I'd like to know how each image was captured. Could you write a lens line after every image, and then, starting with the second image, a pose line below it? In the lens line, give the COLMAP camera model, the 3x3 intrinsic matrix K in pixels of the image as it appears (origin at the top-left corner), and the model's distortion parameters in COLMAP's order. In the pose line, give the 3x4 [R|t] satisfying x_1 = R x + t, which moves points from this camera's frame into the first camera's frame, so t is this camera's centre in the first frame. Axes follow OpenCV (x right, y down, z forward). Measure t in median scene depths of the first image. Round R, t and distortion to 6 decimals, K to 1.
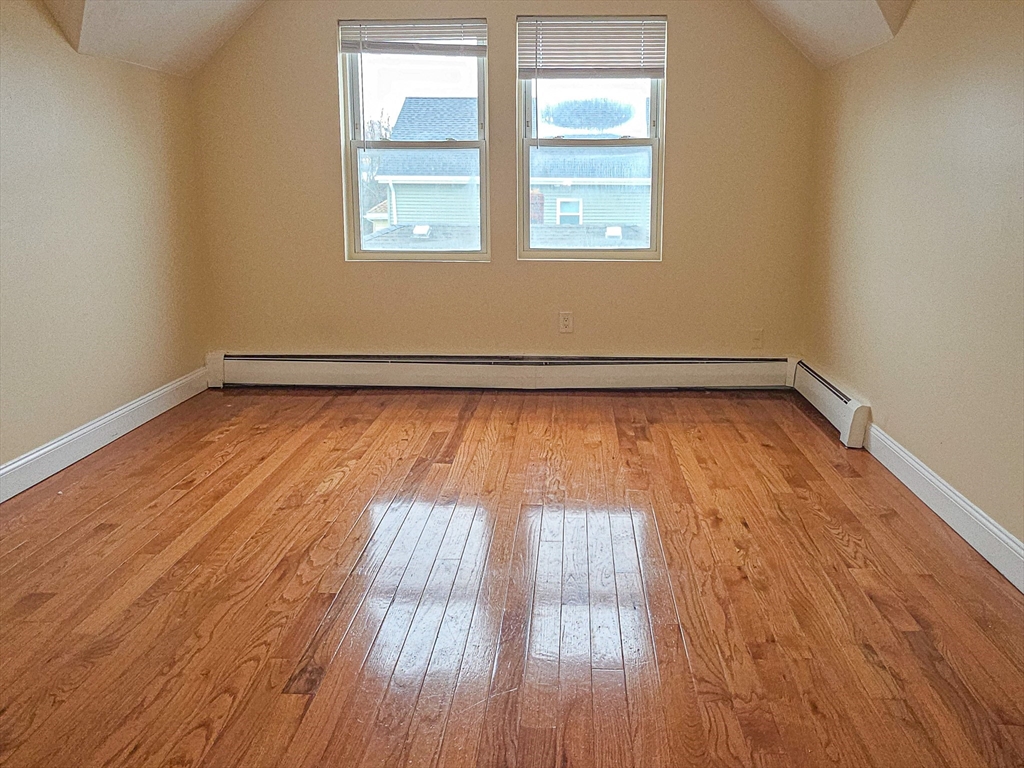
lens RADIAL K [[659.7, 0, 481.4], [0, 659.7, 336.1], [0, 0, 1]] dist [0.006930, -0.000014]
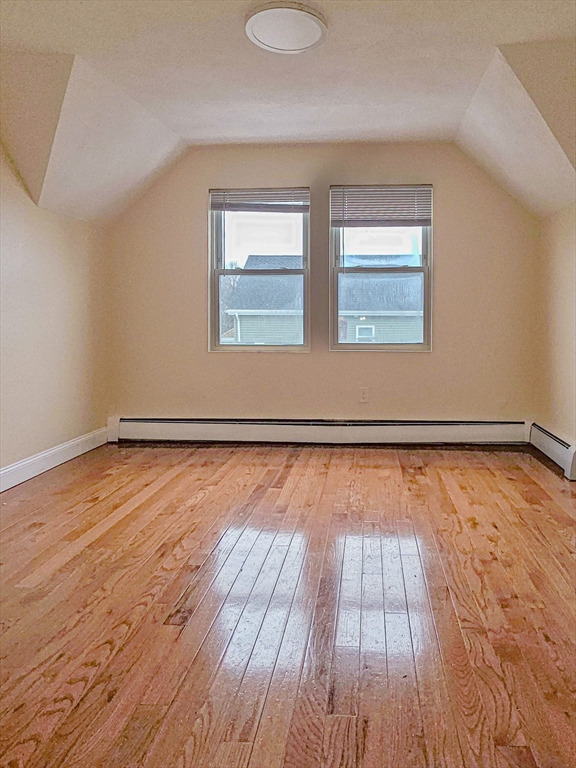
lens RADIAL K [[494.7, 0, 284.6], [0, 494.7, 388.6], [0, 0, 1]] dist [0.006930, -0.000014]
pose [[0.999529, 0.011965, -0.028251, -0.012477], [-0.014966, 0.993981, -0.108529, 0.094553], [0.026783, 0.108901, 0.993692, -0.059182]]
